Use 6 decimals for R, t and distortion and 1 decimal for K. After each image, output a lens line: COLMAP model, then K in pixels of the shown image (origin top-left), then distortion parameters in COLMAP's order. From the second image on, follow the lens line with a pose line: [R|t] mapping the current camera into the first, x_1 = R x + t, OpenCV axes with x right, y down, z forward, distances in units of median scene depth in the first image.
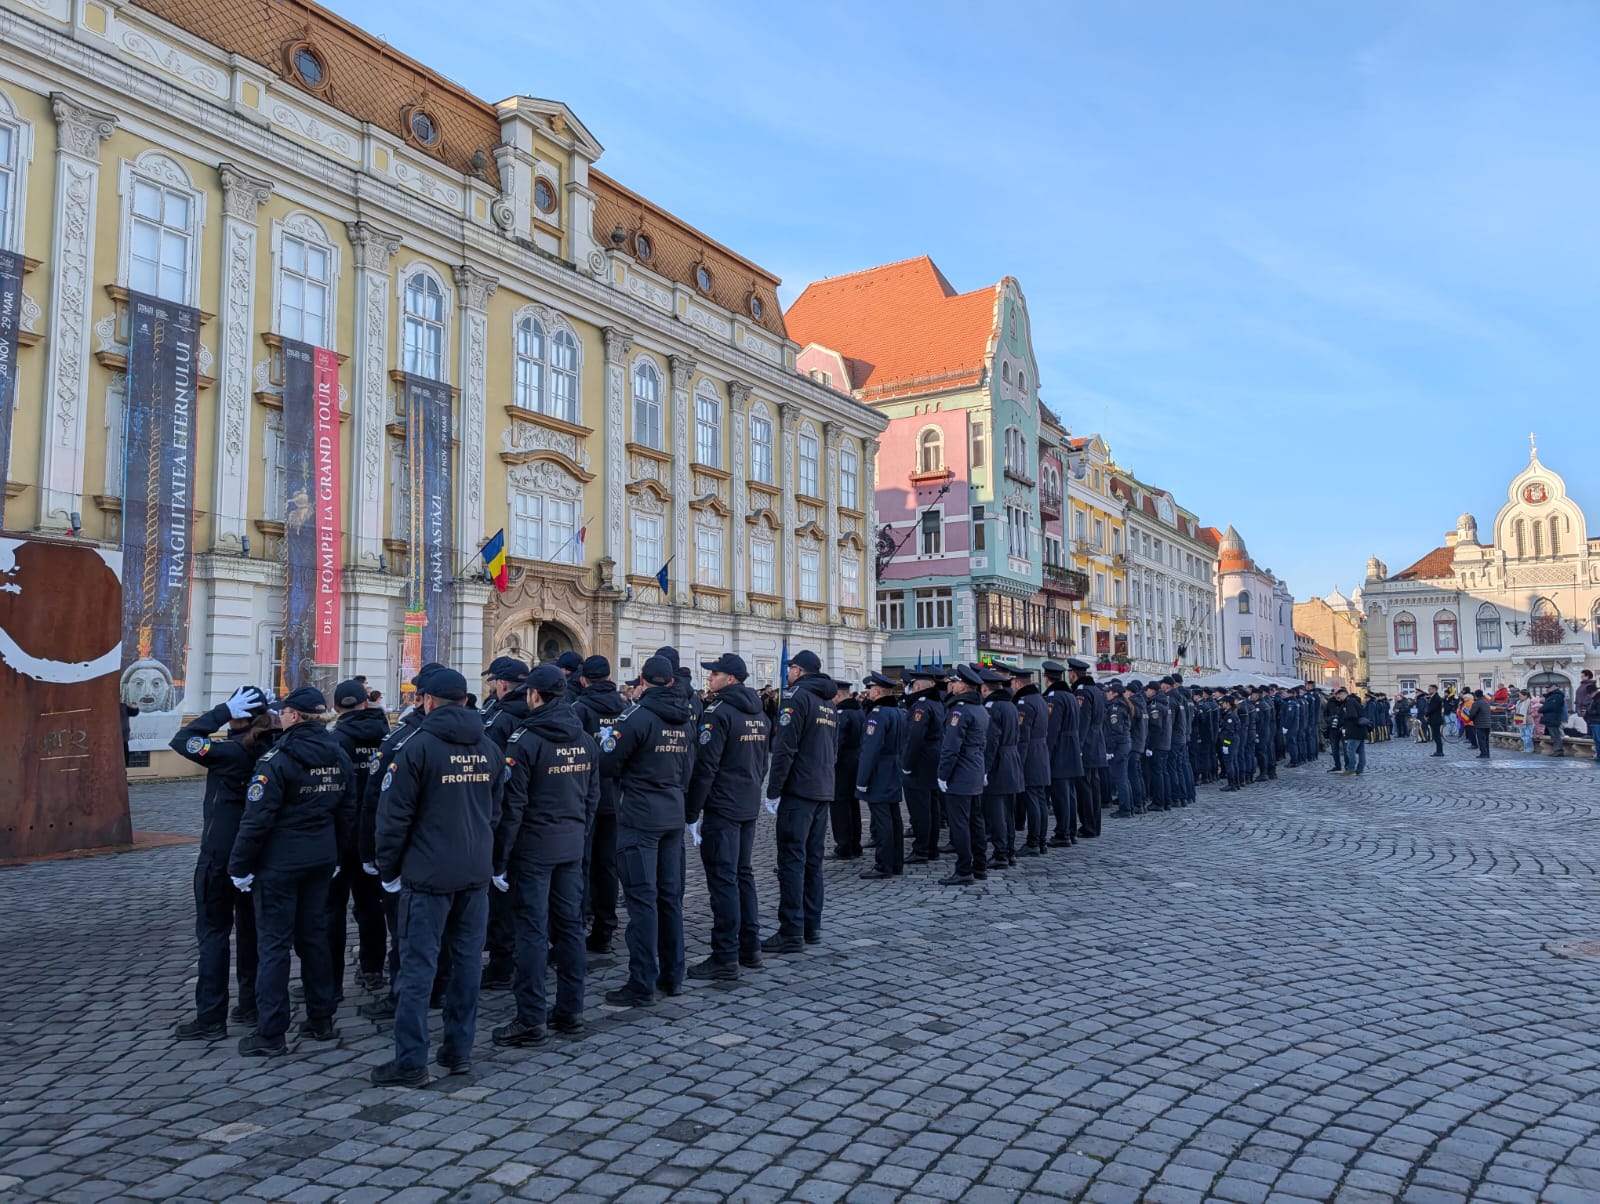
lens RADIAL K [[1131.3, 0, 816.4], [0, 1131.3, 606.6], [0, 0, 1]] dist [0.043536, -0.031262]
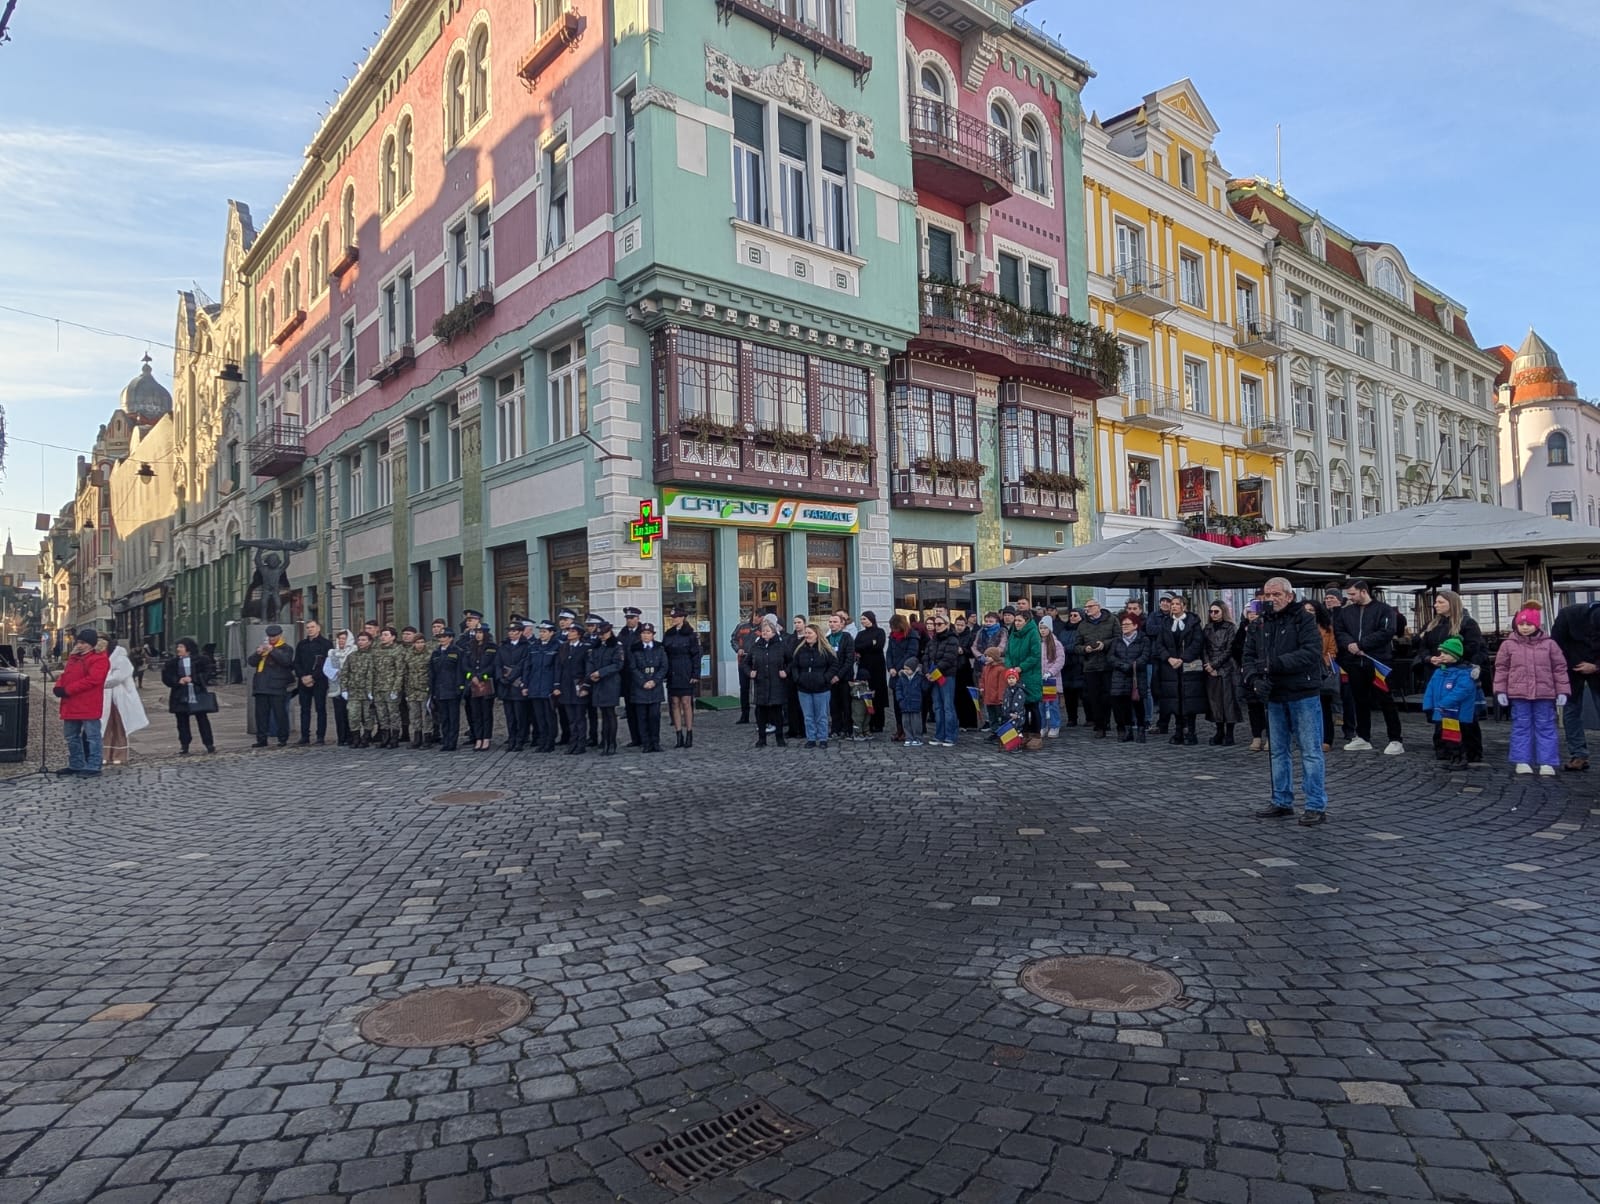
lens RADIAL K [[967.8, 0, 798.6], [0, 967.8, 585.5], [0, 0, 1]] dist [0.011452, -0.005069]
pose [[0.949694, -0.031391, -0.311603, 0.175932], [0.046952, 0.997990, 0.042562, 0.036993], [0.309641, -0.055051, 0.949259, 0.438010]]
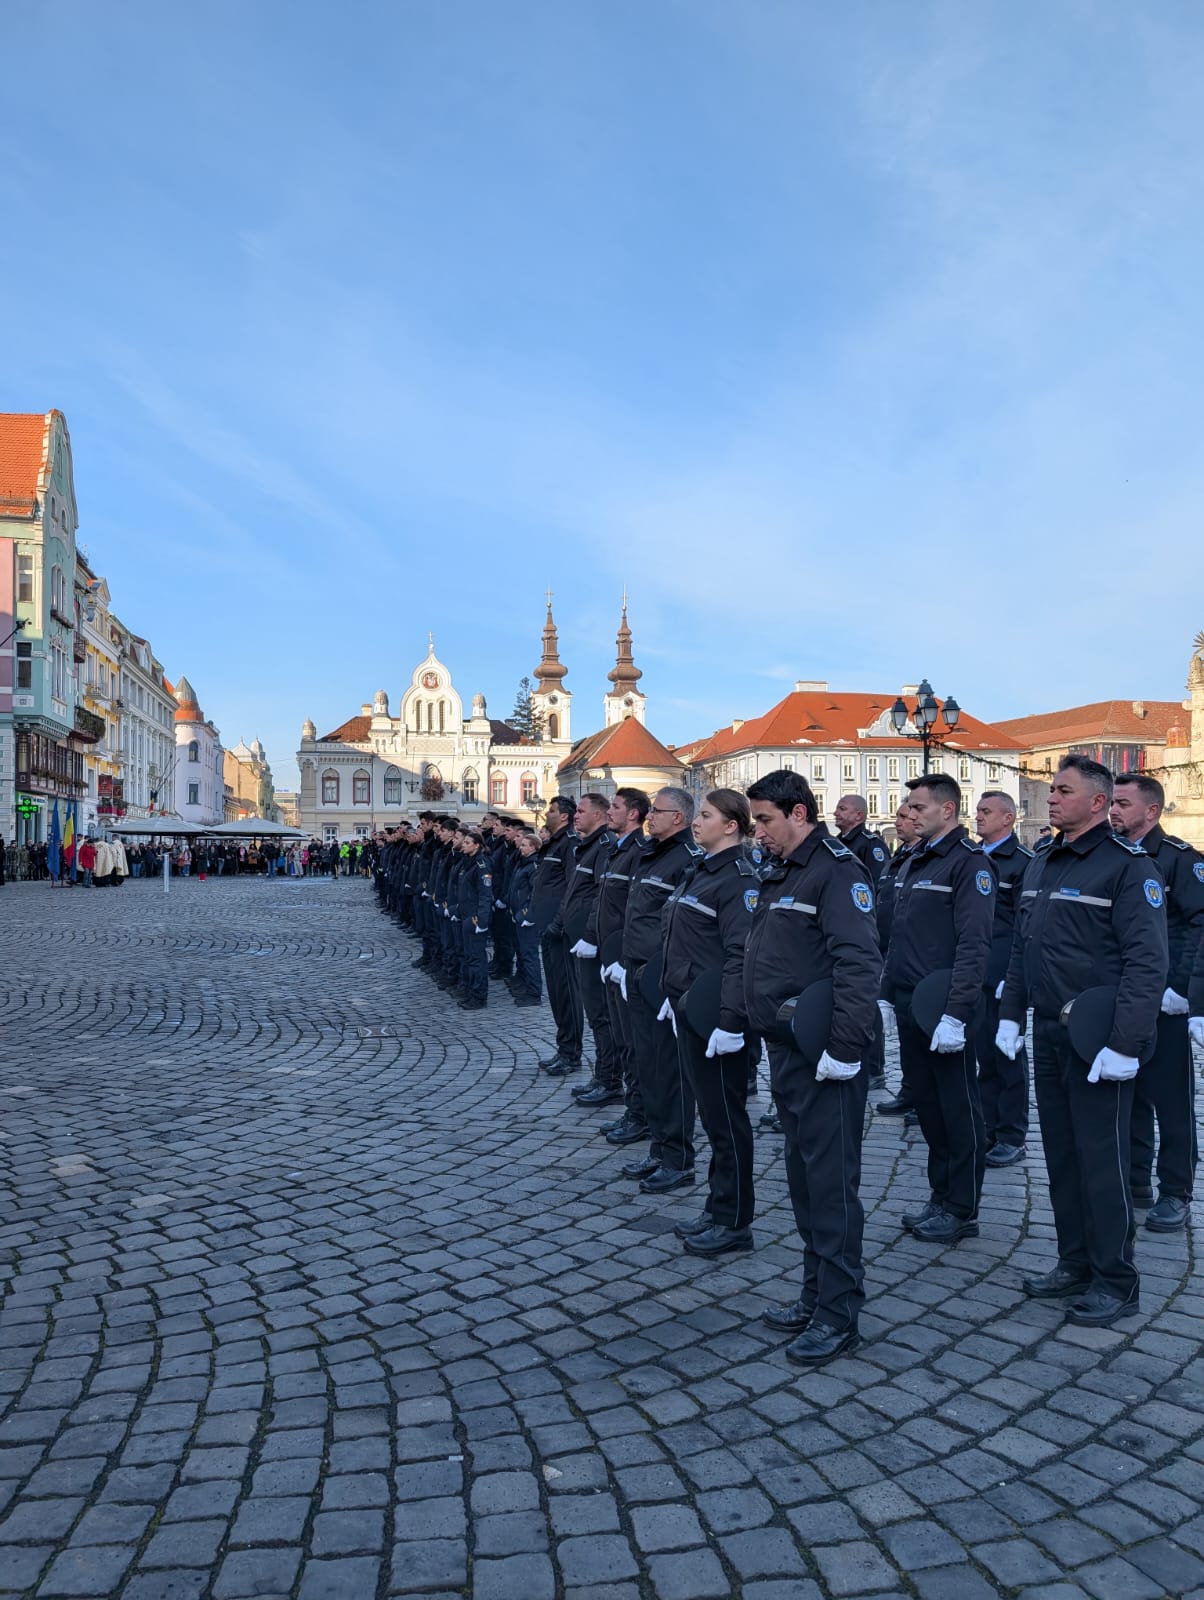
lens RADIAL K [[1131.1, 0, 602.7], [0, 1131.1, 811.9], [0, 0, 1]] dist [0.044525, -0.033312]
pose [[0.716295, 0.028089, 0.697232, -0.111145], [-0.065844, 0.997452, 0.027461, -0.002144], [-0.694684, -0.065579, 0.716320, -0.034626]]
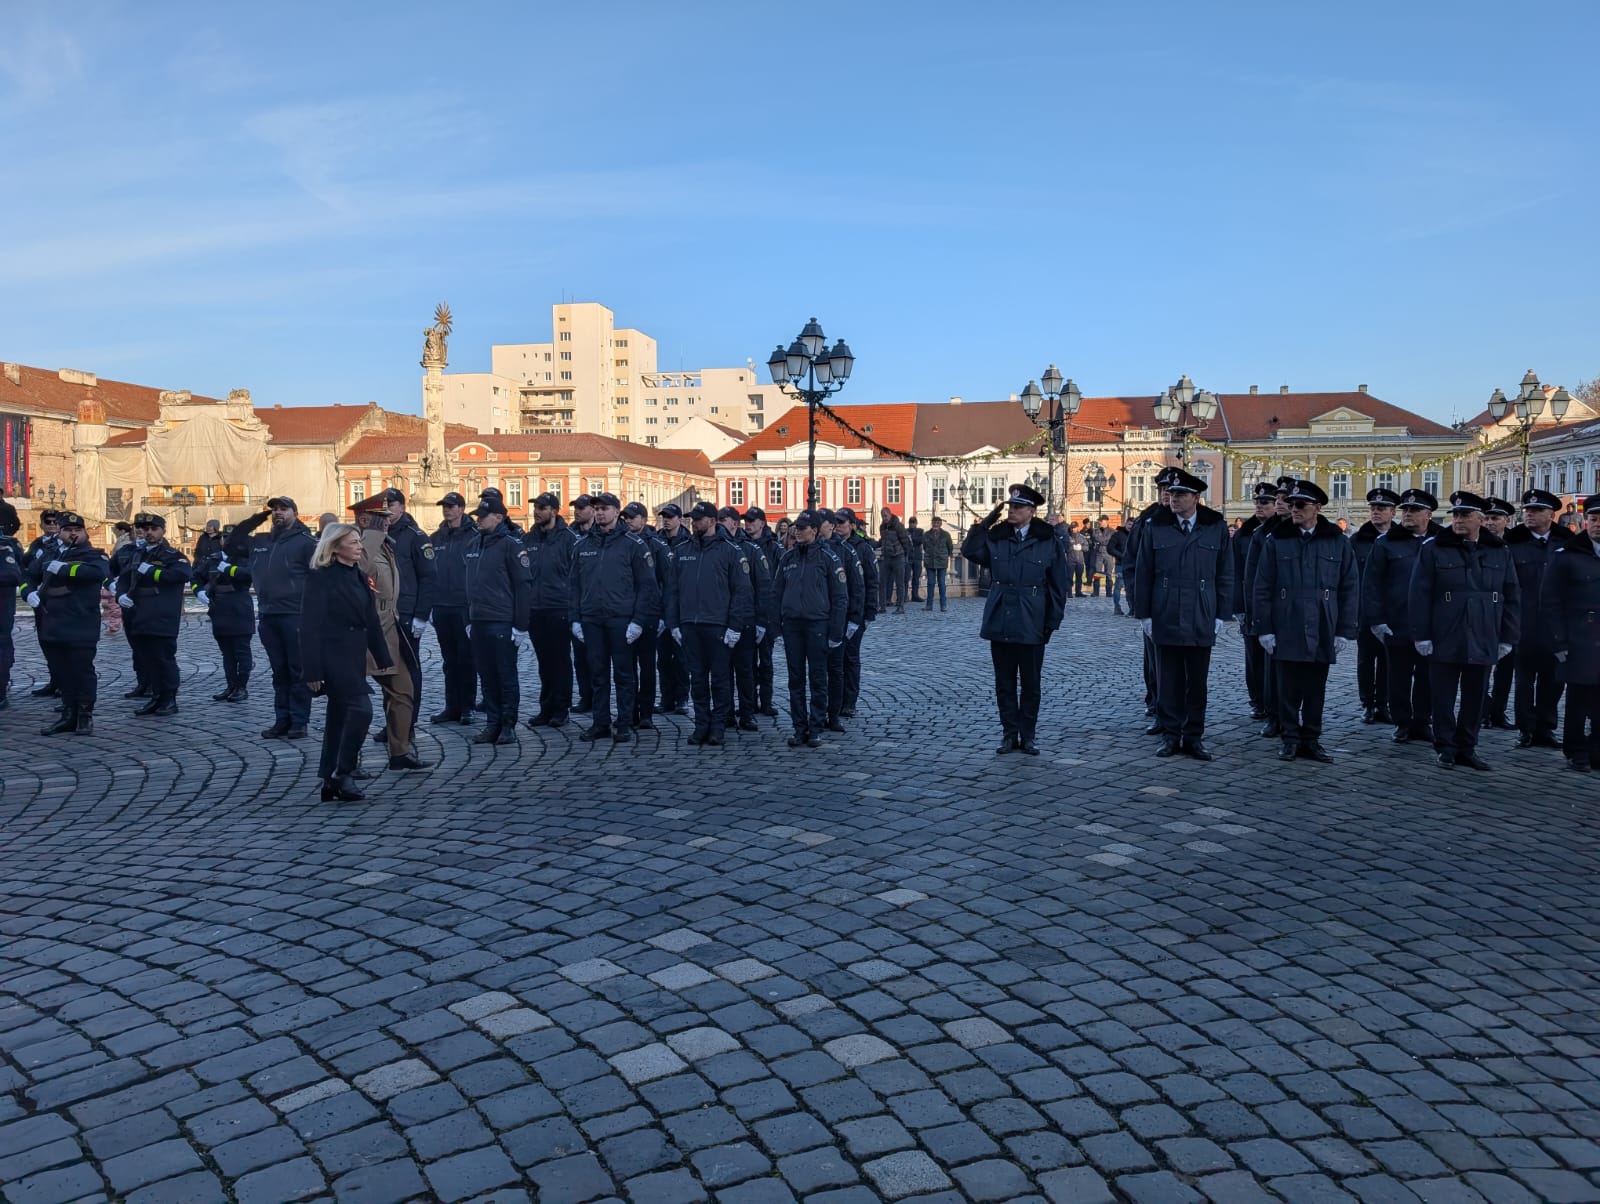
lens RADIAL K [[1143.3, 0, 809.7], [0, 1143.3, 597.3], [0, 0, 1]] dist [0.025853, -0.026324]
pose [[-0.354326, -0.041571, 0.934197, -0.053353], [-0.079618, 0.996725, 0.014155, 0.017516], [-0.931726, -0.069363, -0.356476, 0.202213]]
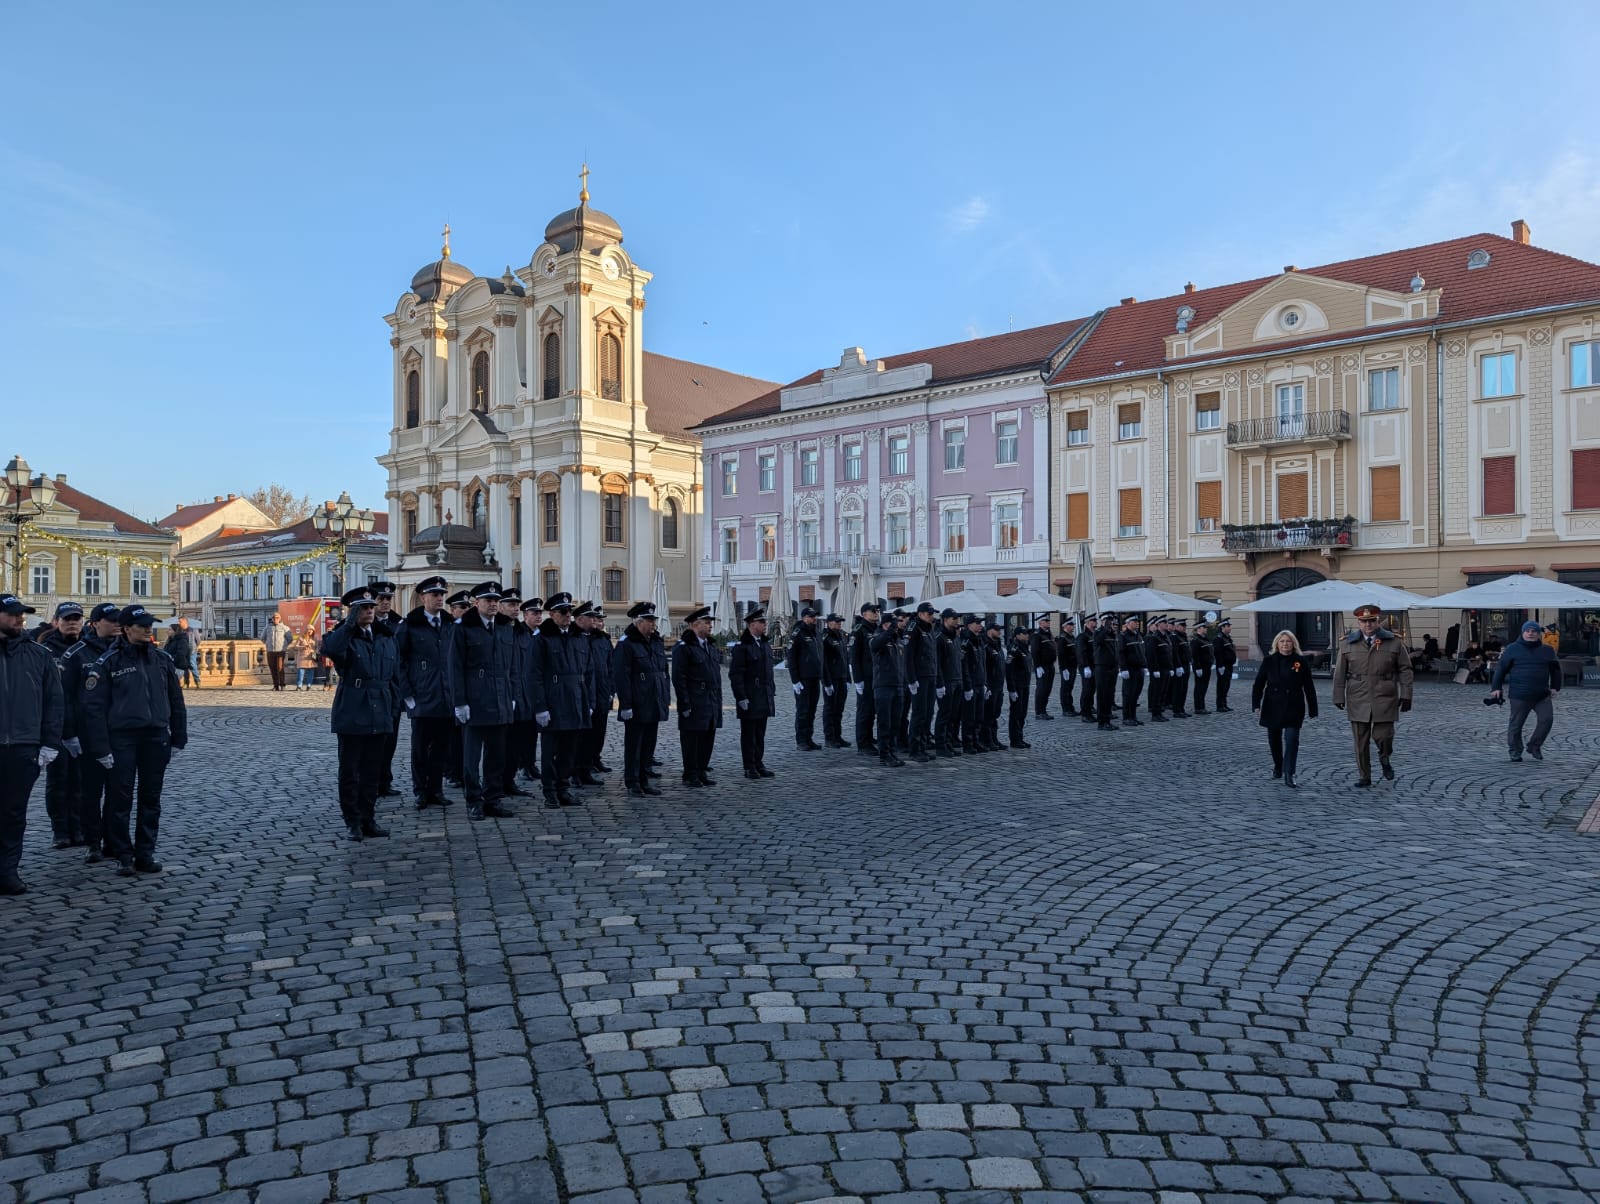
lens RADIAL K [[1144.4, 0, 807.2], [0, 1144.4, 607.1], [0, 0, 1]] dist [0.096974, -0.190415]
pose [[-0.989273, 0.012571, 0.145538, -0.025039], [-0.003619, 0.993875, -0.110451, 0.021087], [-0.146035, -0.109793, -0.983168, 0.247492]]
